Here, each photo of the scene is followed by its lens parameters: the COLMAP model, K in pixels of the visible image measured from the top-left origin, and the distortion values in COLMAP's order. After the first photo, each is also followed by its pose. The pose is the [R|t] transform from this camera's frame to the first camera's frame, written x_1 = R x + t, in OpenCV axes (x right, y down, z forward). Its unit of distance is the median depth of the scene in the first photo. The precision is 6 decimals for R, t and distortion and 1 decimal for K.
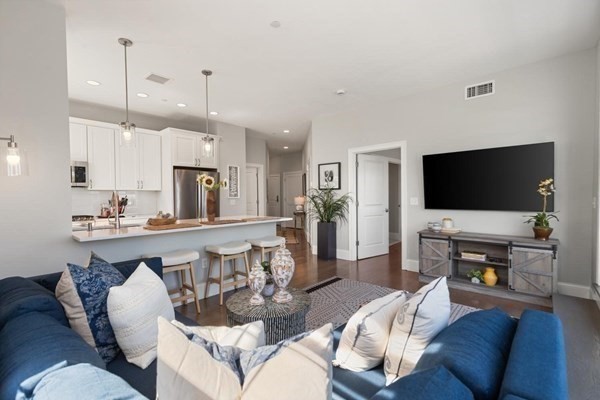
lens RADIAL K [[275.5, 0, 300.0], [0, 275.5, 200.0], [0, 0, 1]] dist [-0.000226, -0.000025]
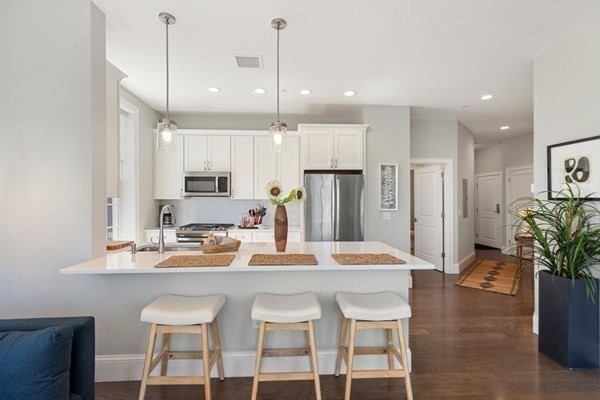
lens RADIAL K [[275.5, 0, 300.0], [0, 275.5, 200.0], [0, 0, 1]] dist [-0.000226, -0.000025]
pose [[0.703923, 0.011446, -0.710185, 0.105500], [-0.017755, 0.999841, -0.001484, -0.030077], [0.710055, 0.013654, 0.704014, 0.377613]]
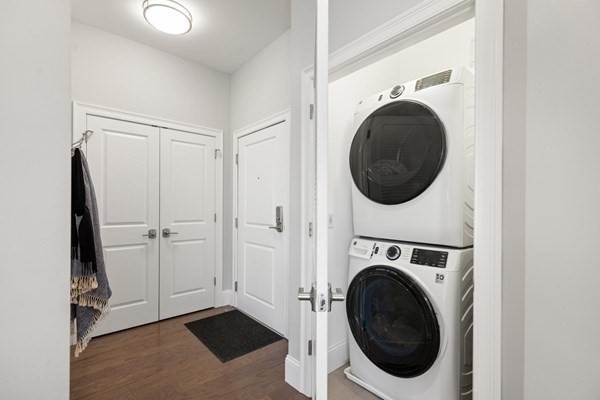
lens RADIAL K [[275.5, 0, 300.0], [0, 275.5, 200.0], [0, 0, 1]] dist [-0.000226, -0.000025]
pose [[0.993185, 0.017740, -0.115187, -0.066691], [-0.019713, 0.999677, -0.016013, -0.032316], [0.114866, 0.018174, 0.993215, 1.457566]]
